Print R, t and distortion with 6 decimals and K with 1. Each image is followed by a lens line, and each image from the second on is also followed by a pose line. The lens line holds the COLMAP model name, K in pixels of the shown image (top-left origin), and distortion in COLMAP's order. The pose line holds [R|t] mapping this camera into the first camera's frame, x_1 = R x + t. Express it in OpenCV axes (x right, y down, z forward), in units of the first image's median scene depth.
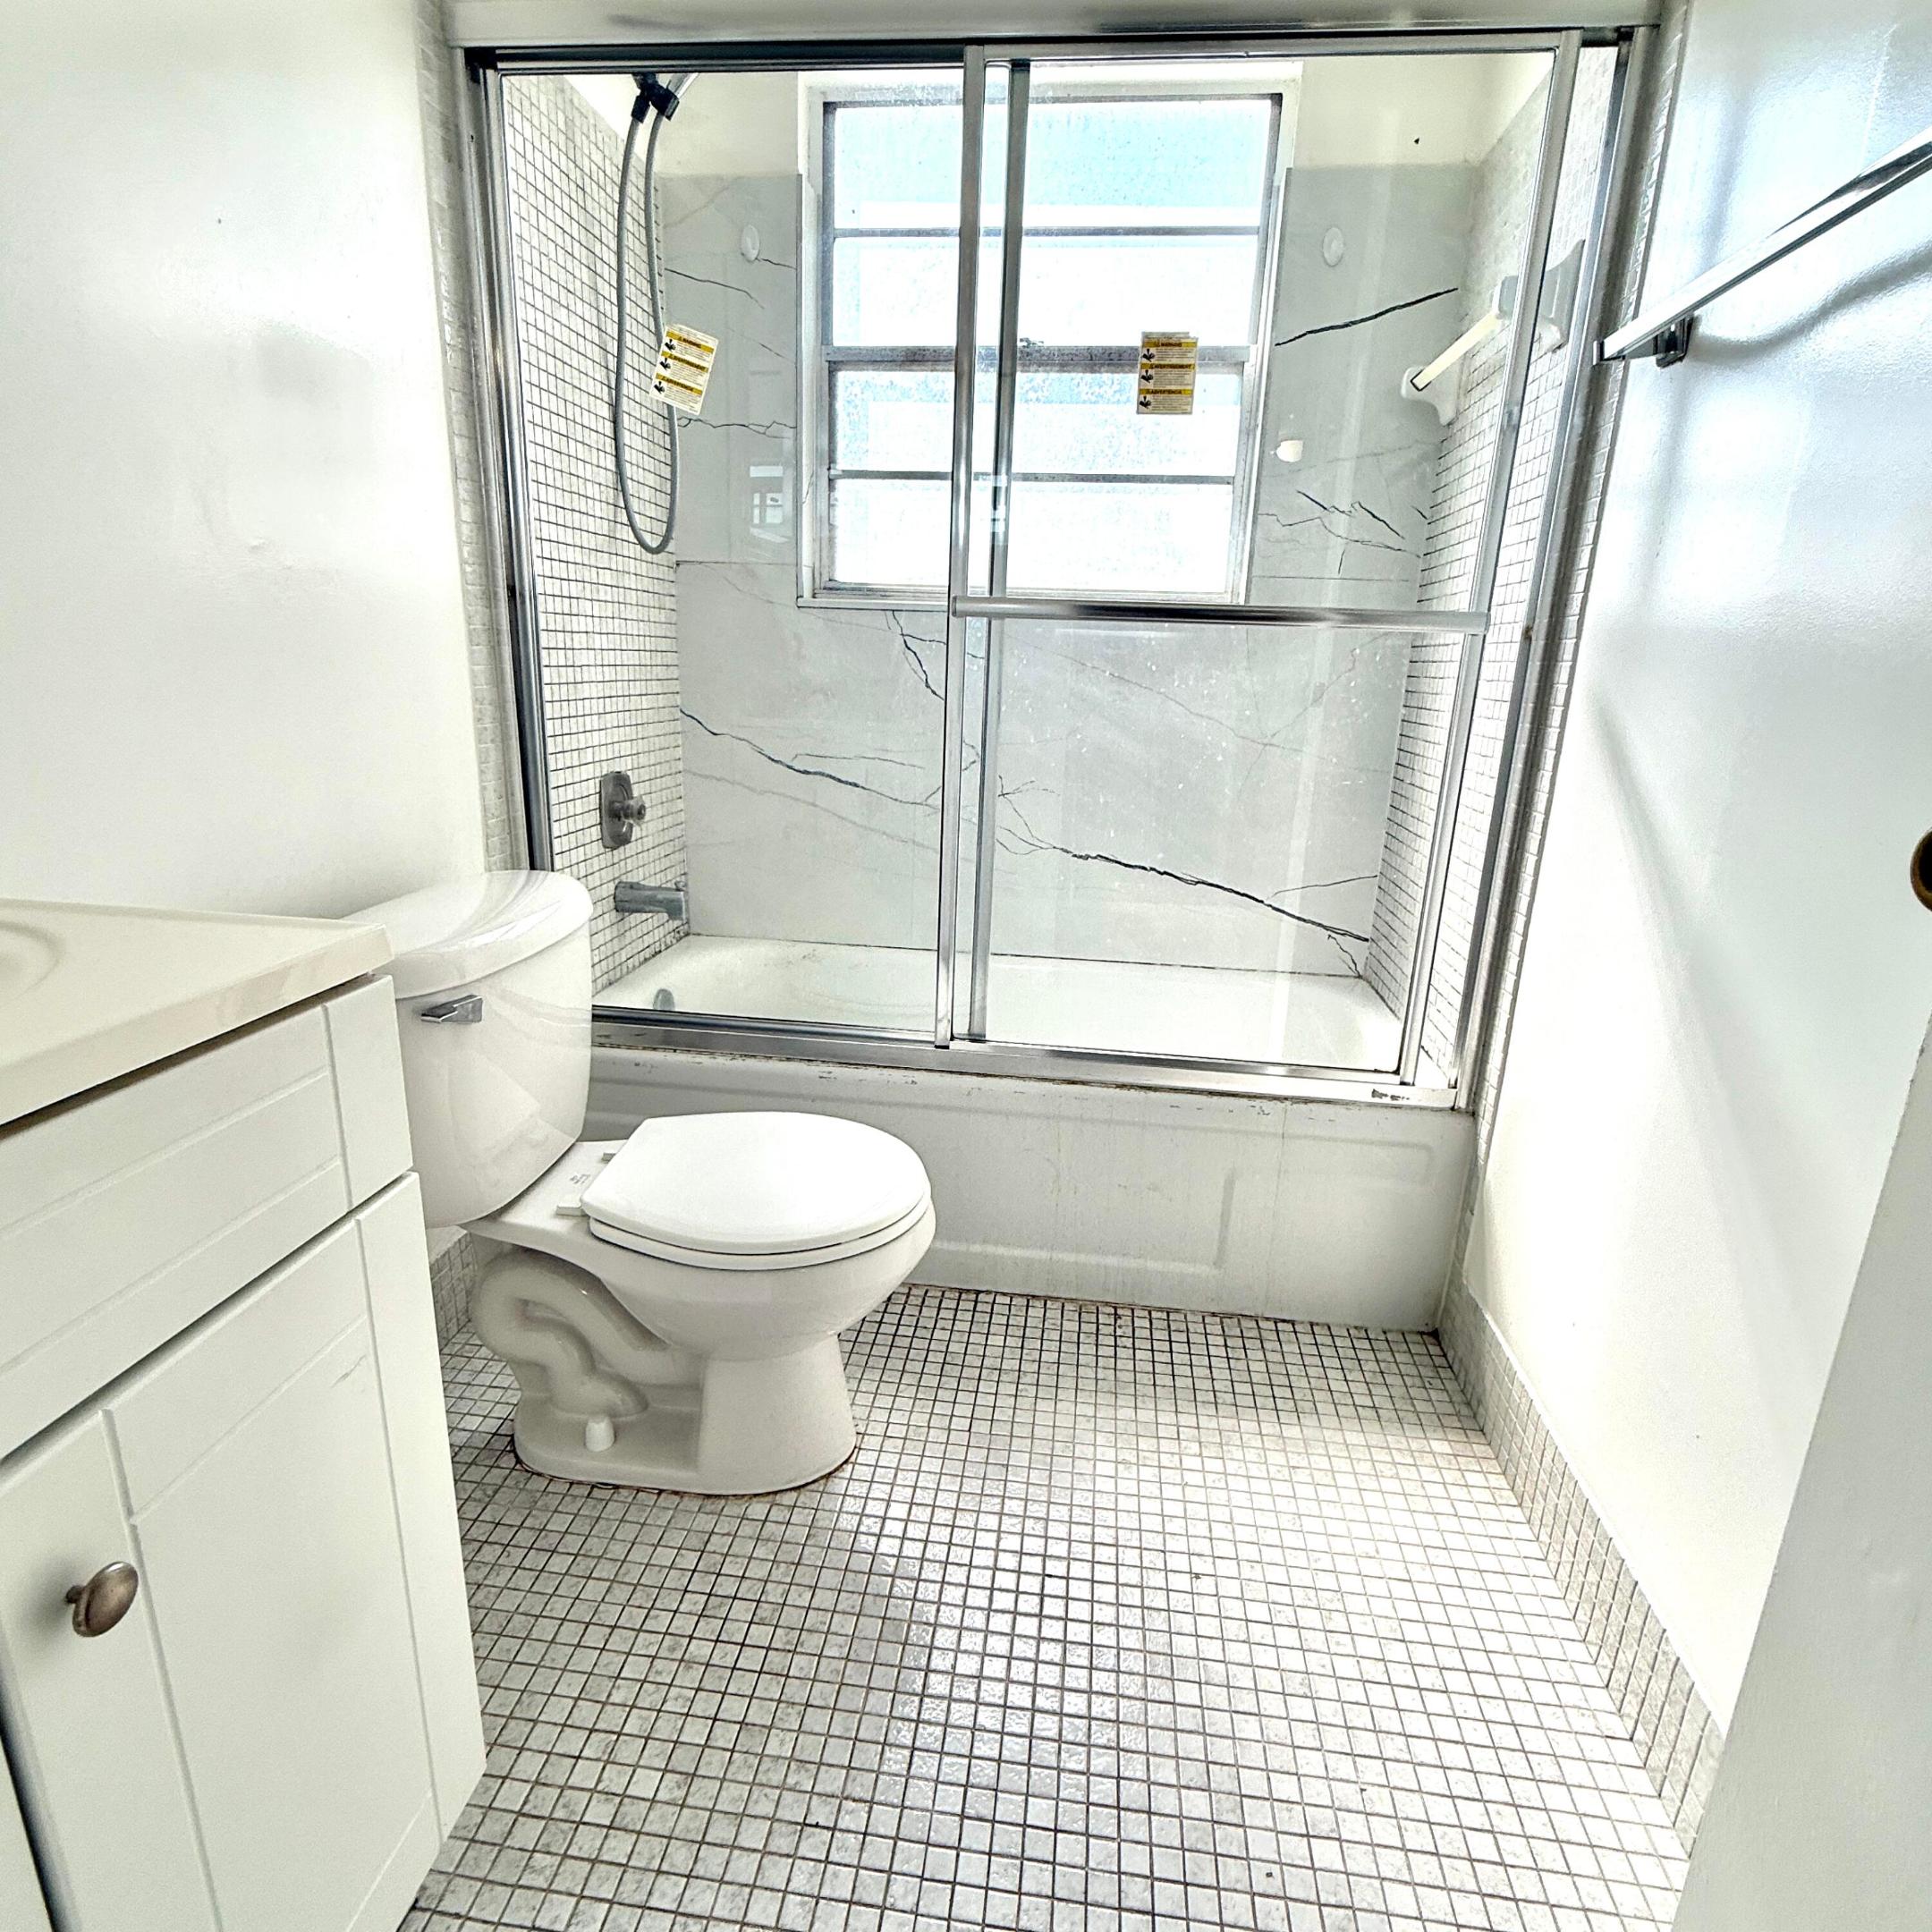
lens RADIAL K [[1097.9, 0, 965.8], [0, 1097.9, 963.9], [0, 0, 1]] dist [-0.000114, 0.001510]
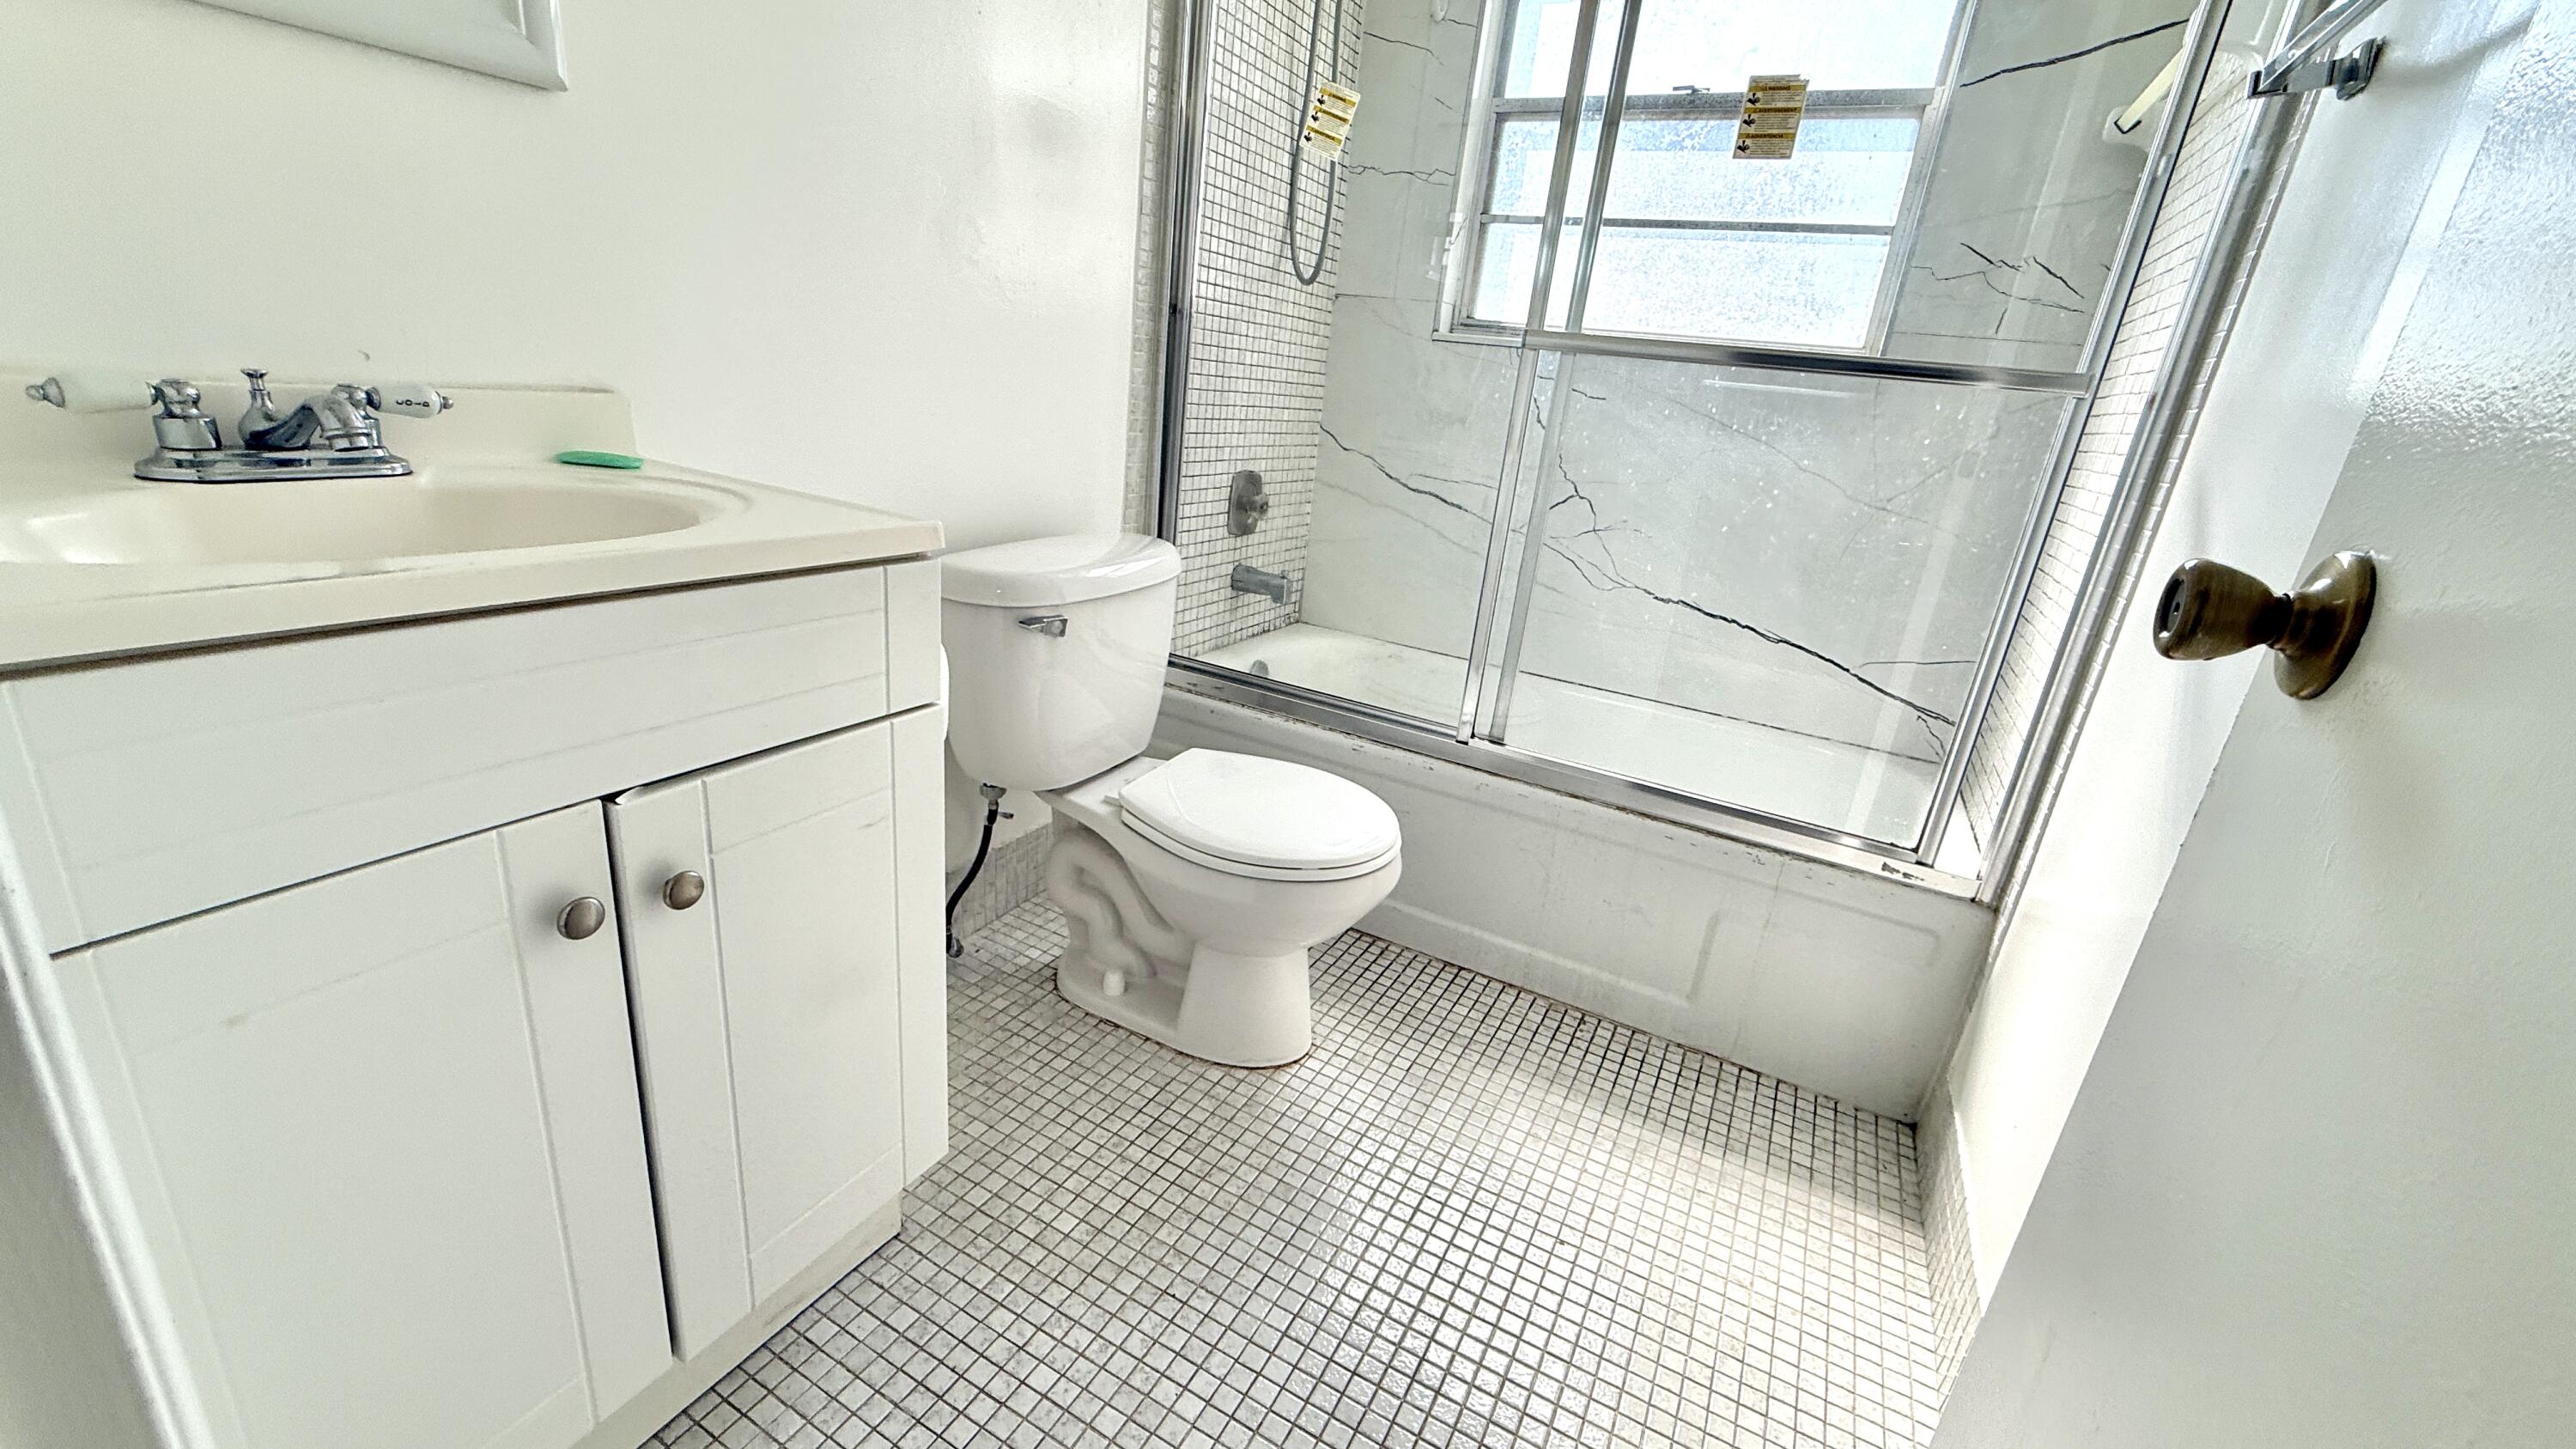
lens RADIAL K [[1027.4, 0, 1273.3], [0, 1027.4, 727.1], [0, 0, 1]] dist [-0.000984, 0.000339]
pose [[0.927971, 0.177236, -0.327807, 0.158658], [-0.165978, 0.984163, 0.062250, 0.031925], [0.333648, -0.003357, 0.942692, -0.047140]]
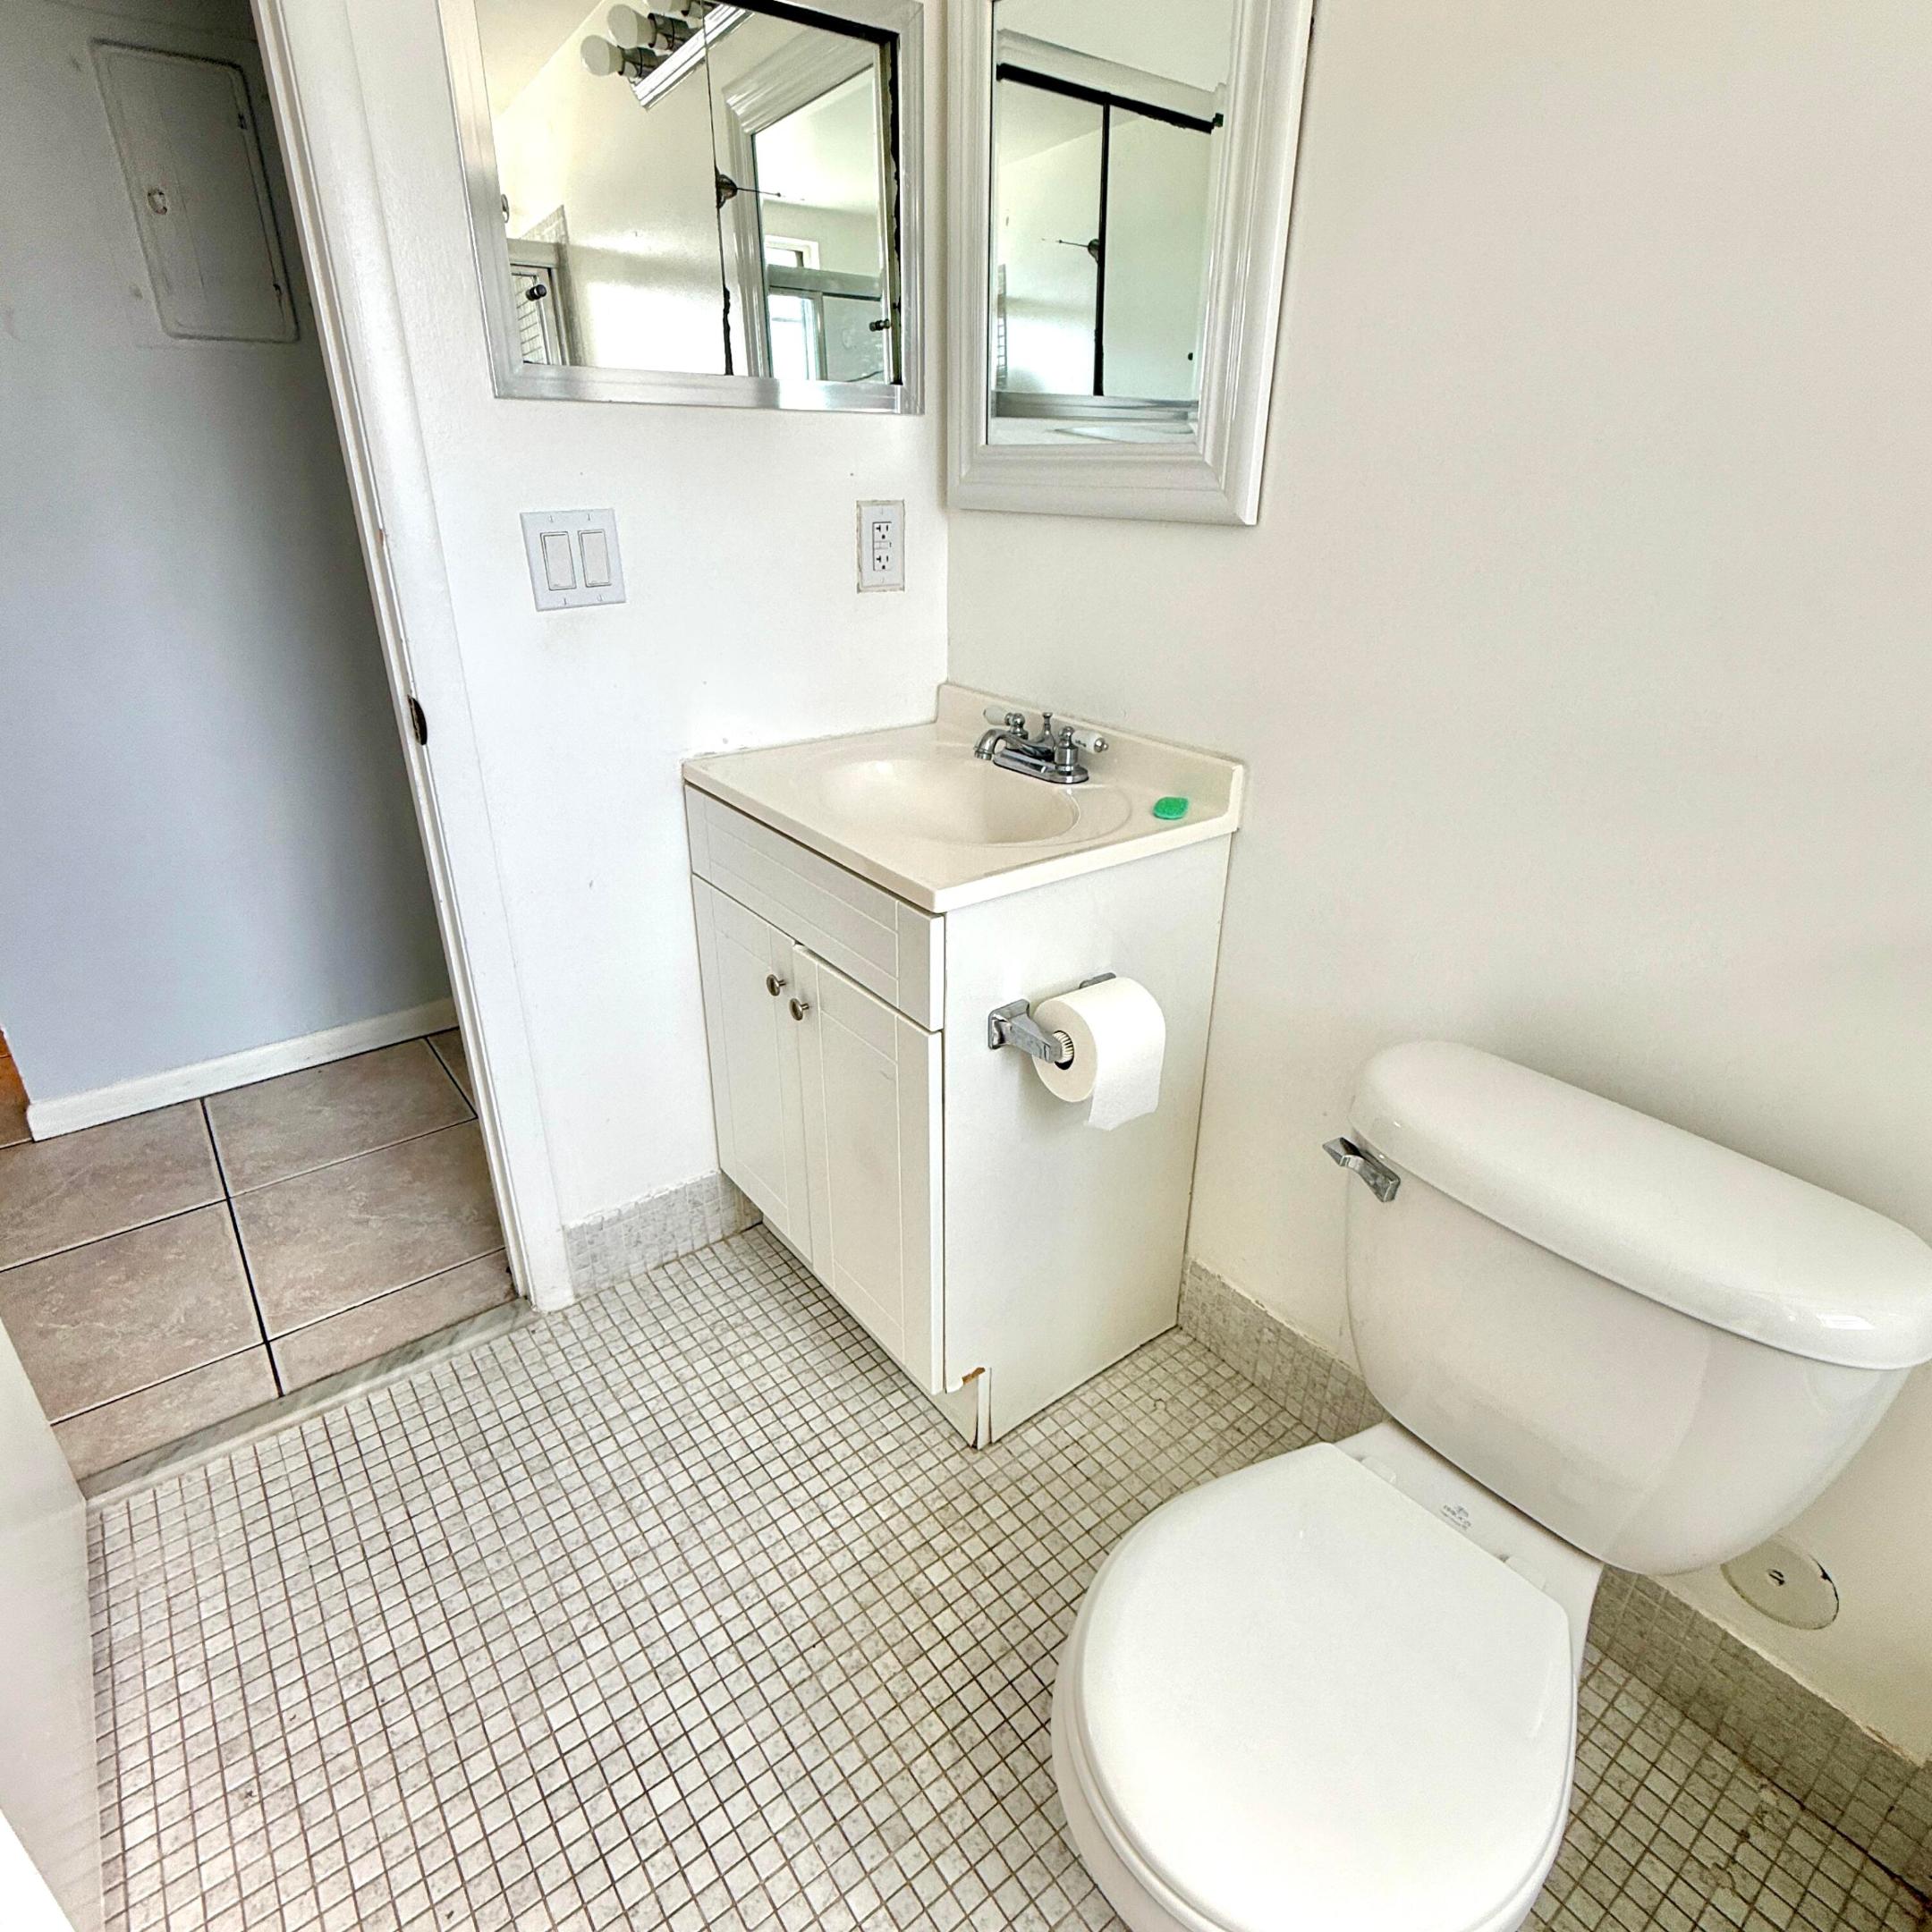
lens RADIAL K [[1097.9, 0, 972.5], [0, 1097.9, 962.1], [0, 0, 1]] dist [-0.000114, 0.001510]
pose [[-0.706886, 0.253825, -0.660216, 0.247143], [-0.228679, 0.801259, 0.552893, -0.396621], [0.669342, 0.541810, -0.508354, 0.881902]]
